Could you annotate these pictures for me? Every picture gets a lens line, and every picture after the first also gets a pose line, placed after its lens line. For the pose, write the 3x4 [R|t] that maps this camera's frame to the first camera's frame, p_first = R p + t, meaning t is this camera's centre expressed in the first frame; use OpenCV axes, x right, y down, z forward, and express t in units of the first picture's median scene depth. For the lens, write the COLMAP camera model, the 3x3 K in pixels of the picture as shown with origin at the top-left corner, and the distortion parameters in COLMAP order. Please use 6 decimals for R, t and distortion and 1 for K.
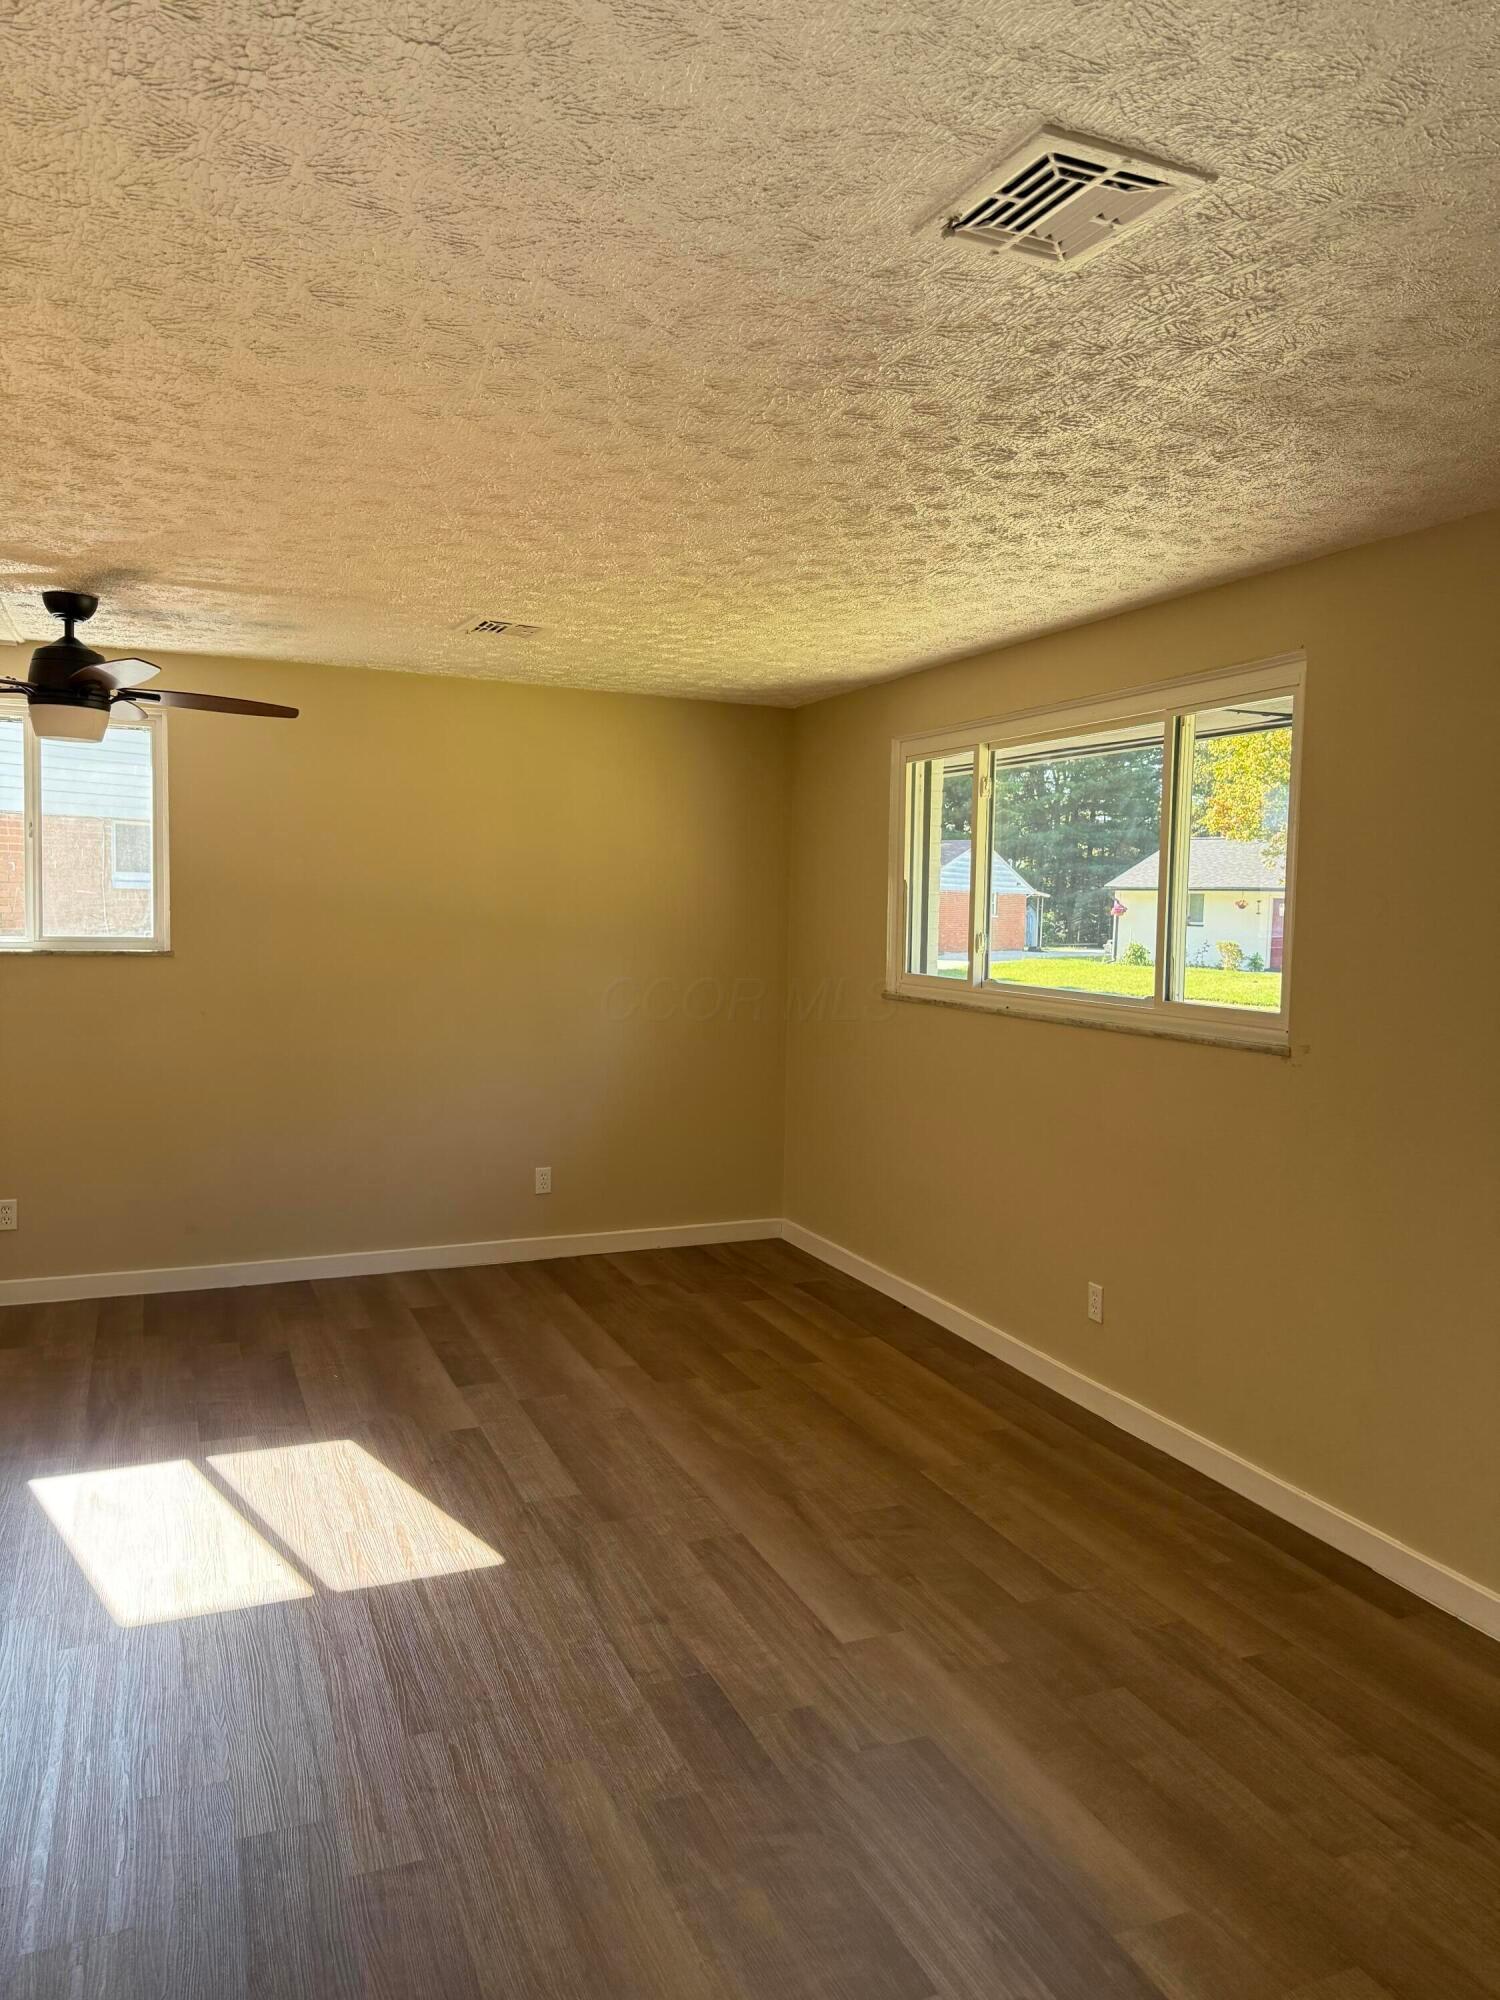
lens RADIAL K [[1421.8, 0, 750.4], [0, 1421.8, 1007.7], [0, 0, 1]] dist [0.062310, -0.032857]
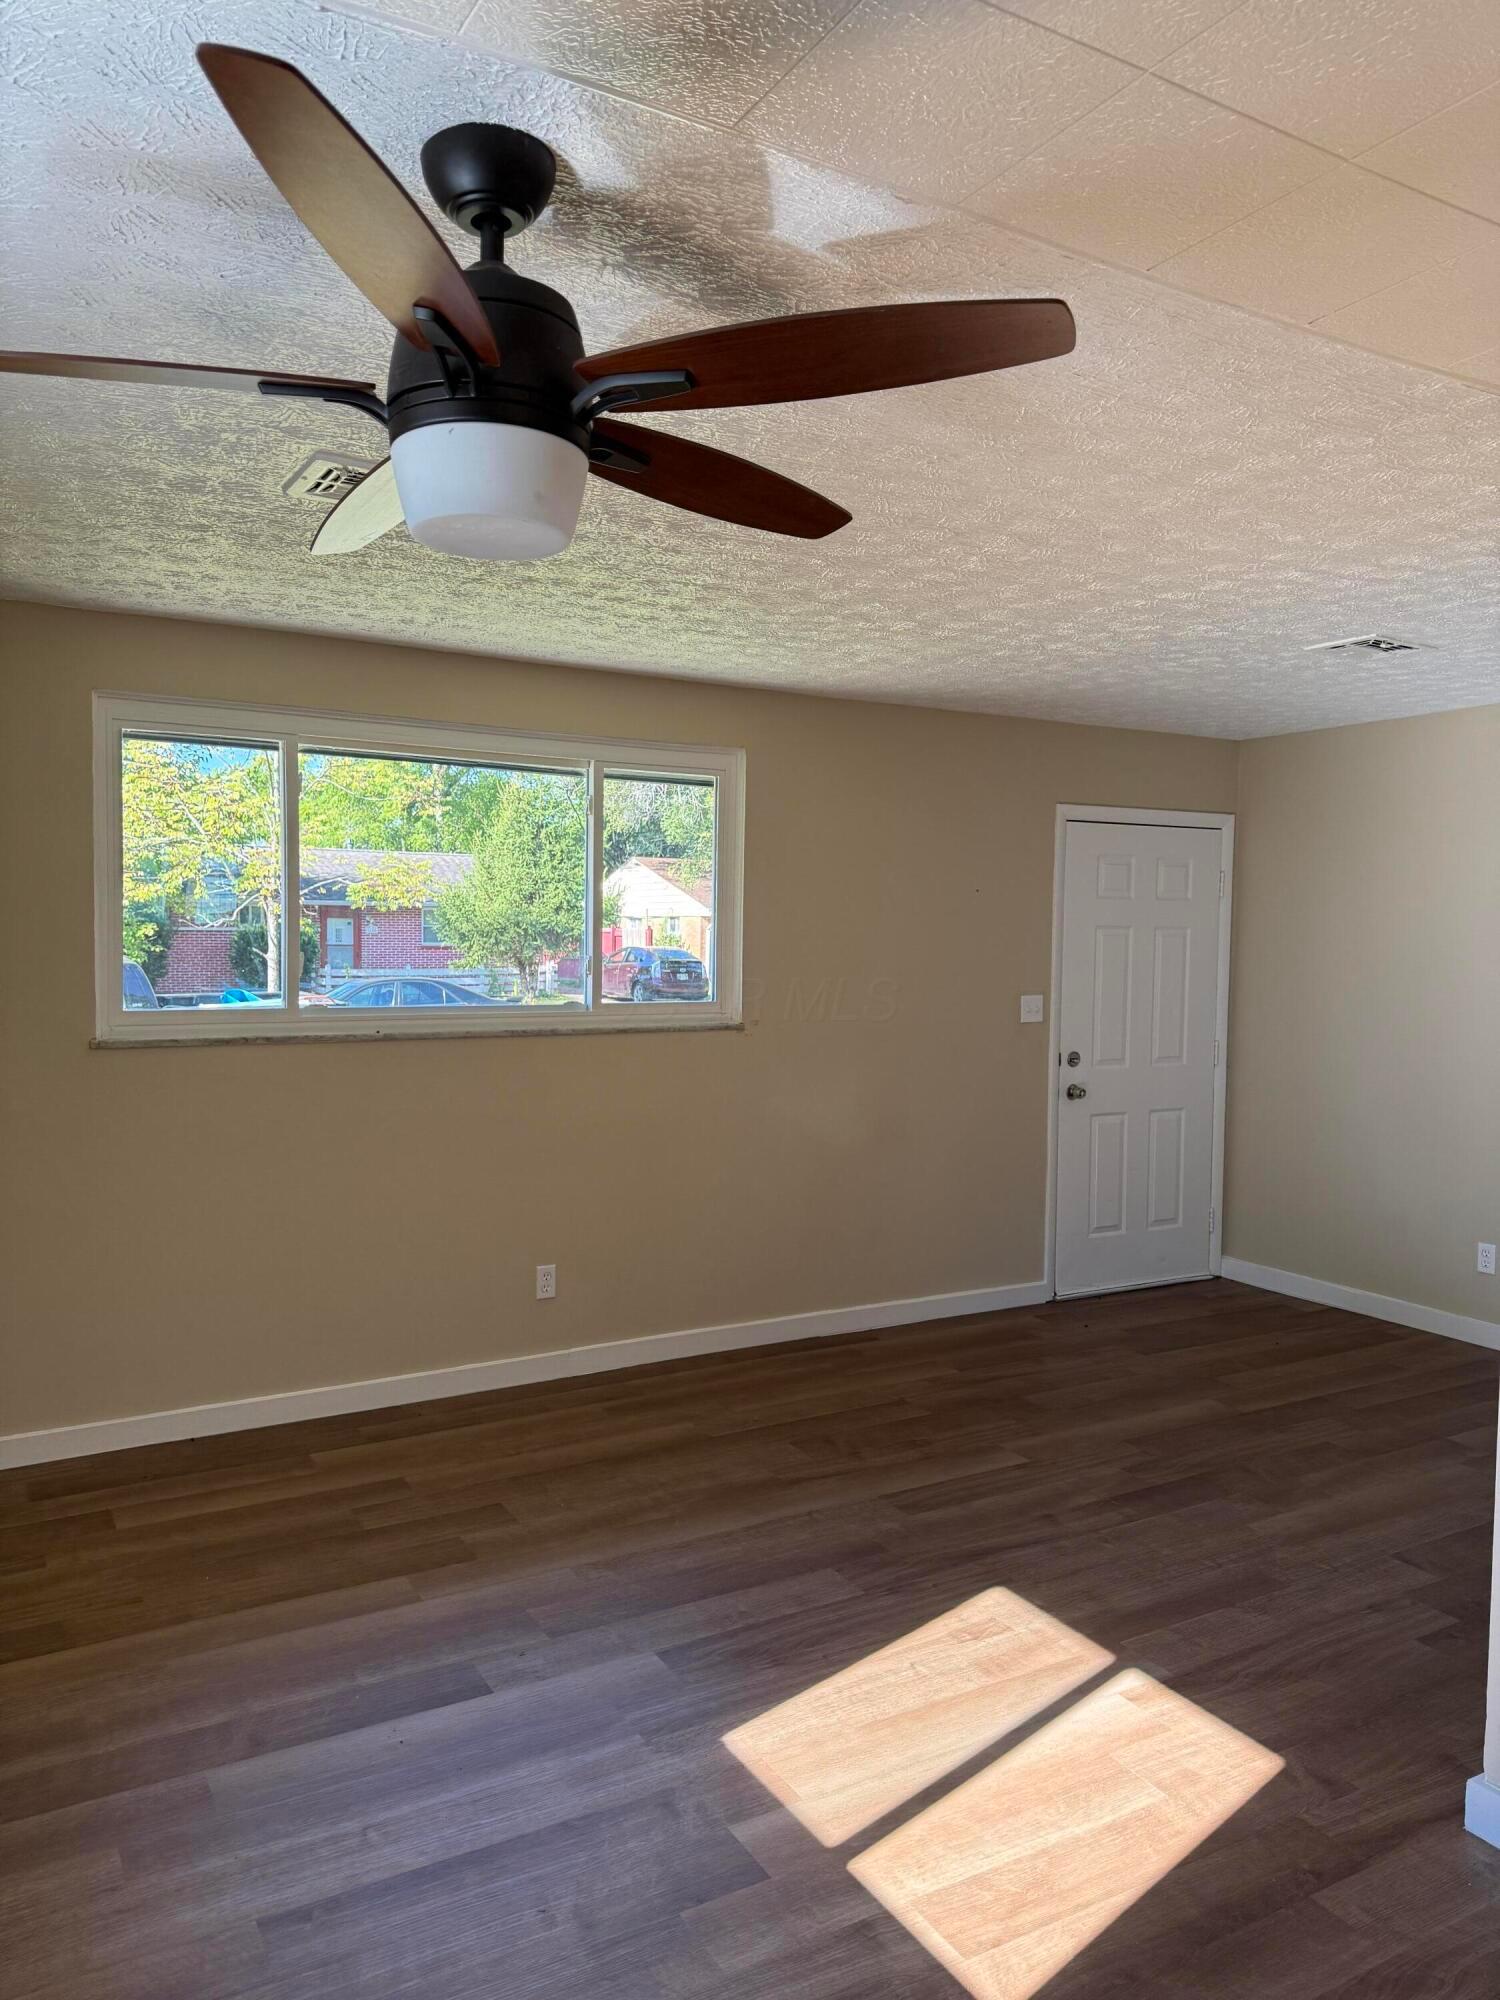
lens RADIAL K [[1421.8, 0, 753.0], [0, 1421.8, 1001.5], [0, 0, 1]] dist [0.062310, -0.032857]
pose [[-0.123590, -0.078159, 0.989251, -1.272142], [0.060099, 0.994474, 0.086080, -0.142080], [-0.990512, 0.070092, -0.118210, 1.427879]]
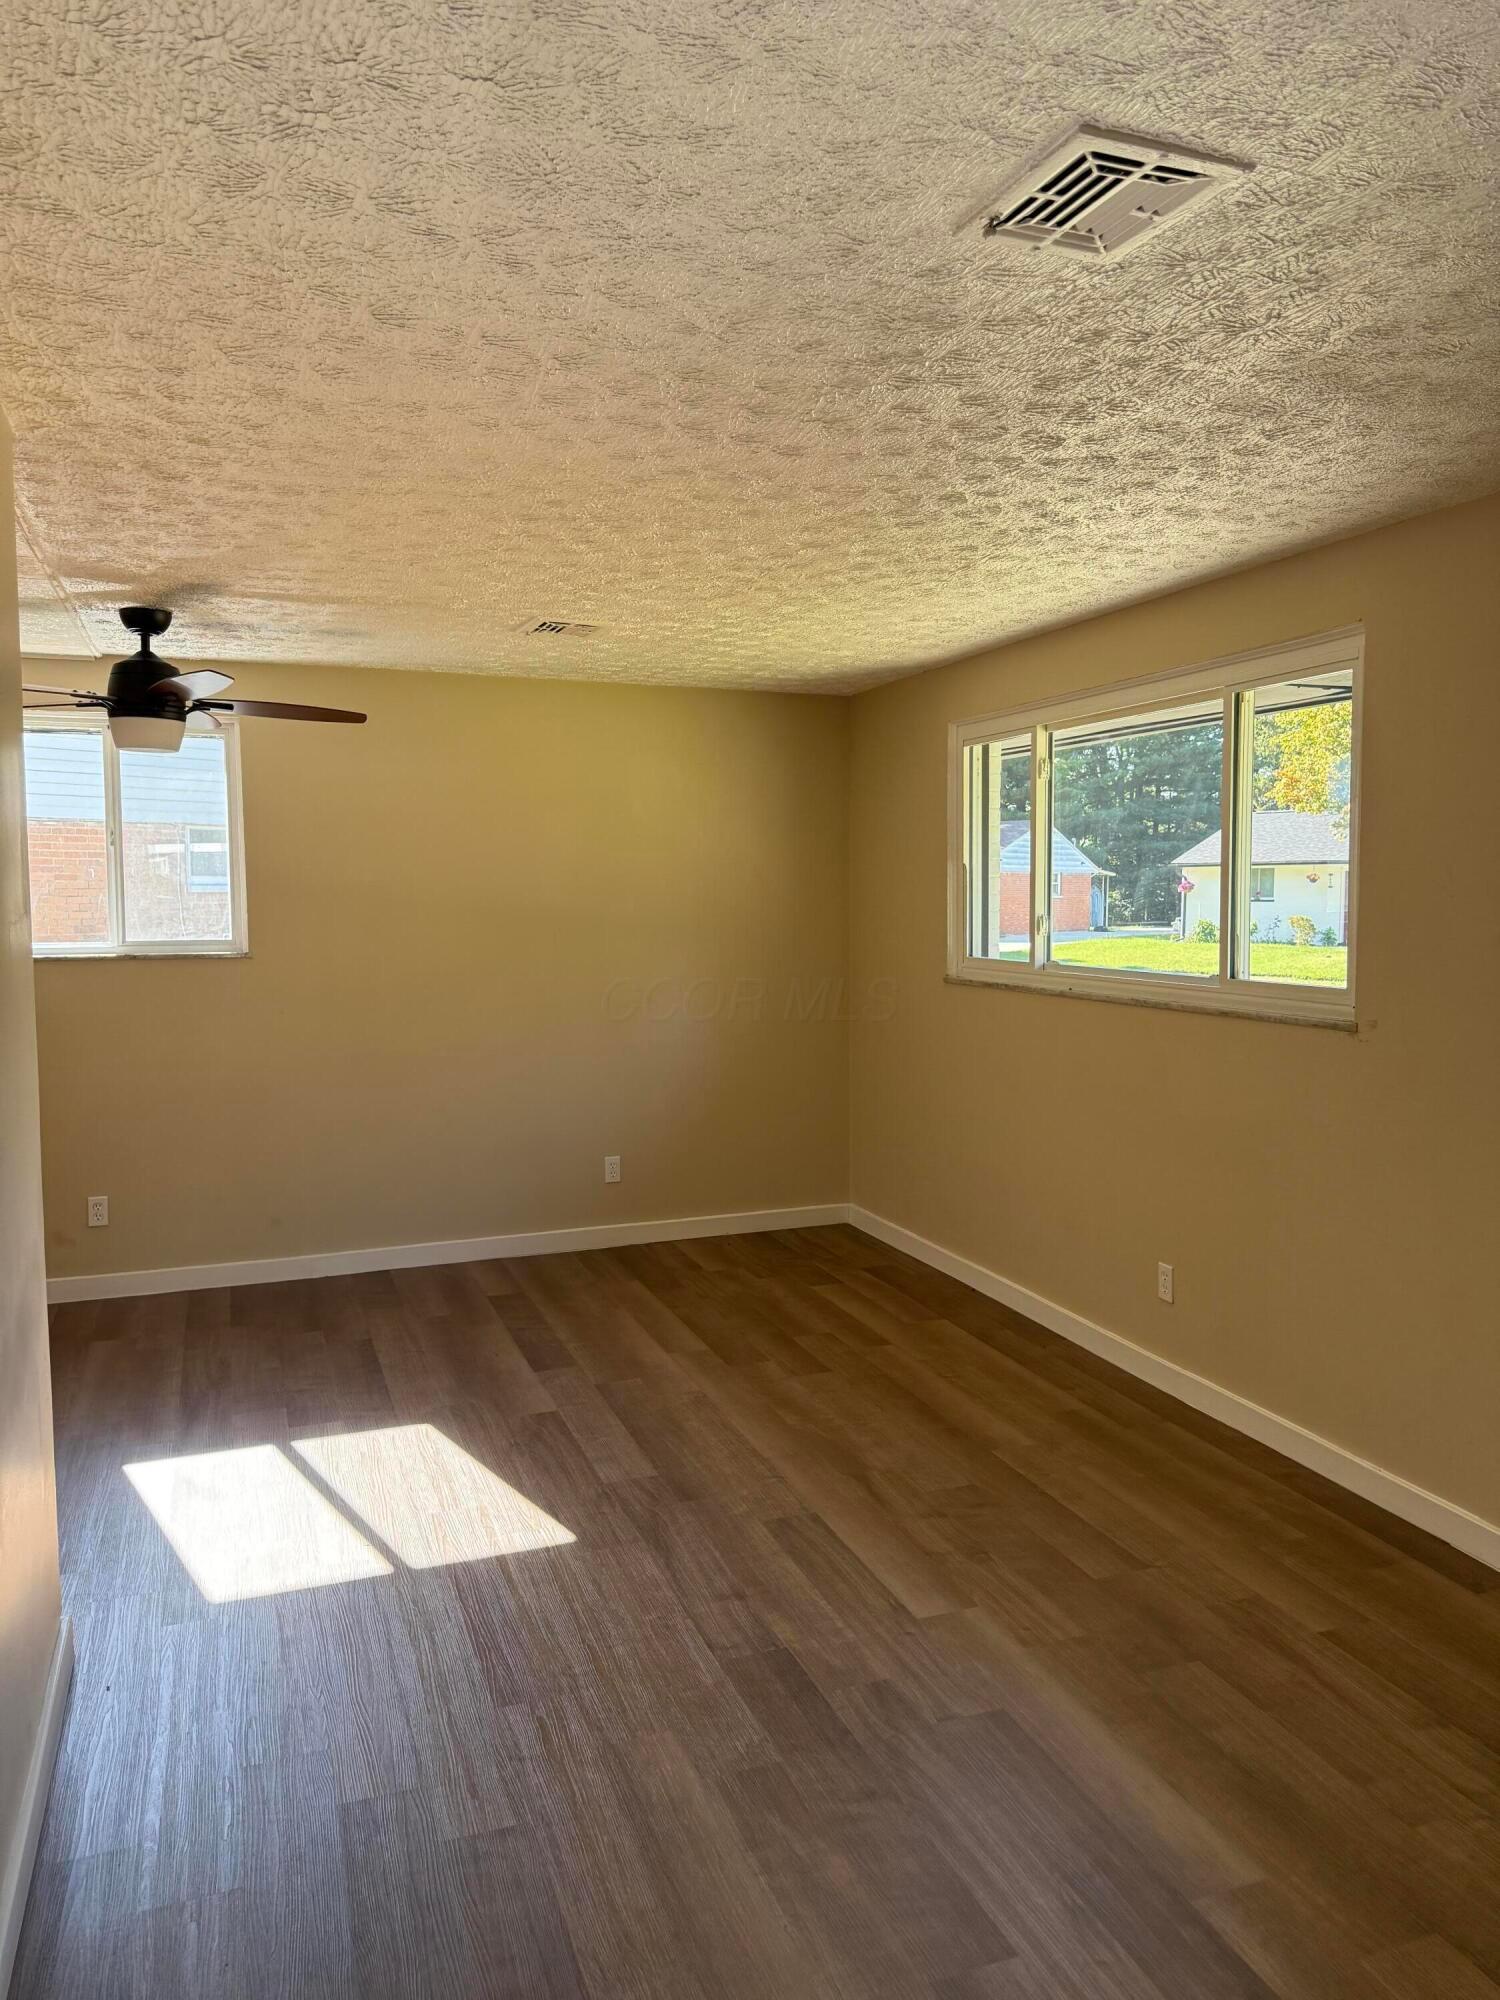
lens RADIAL K [[1421.8, 0, 754.2], [0, 1421.8, 1007.4], [0, 0, 1]] dist [0.062310, -0.032857]
pose [[0.998868, -0.021939, -0.042207, 0.001036], [0.022302, 0.999718, 0.008154, -0.000515], [0.042017, -0.009086, 0.999076, -0.015732]]
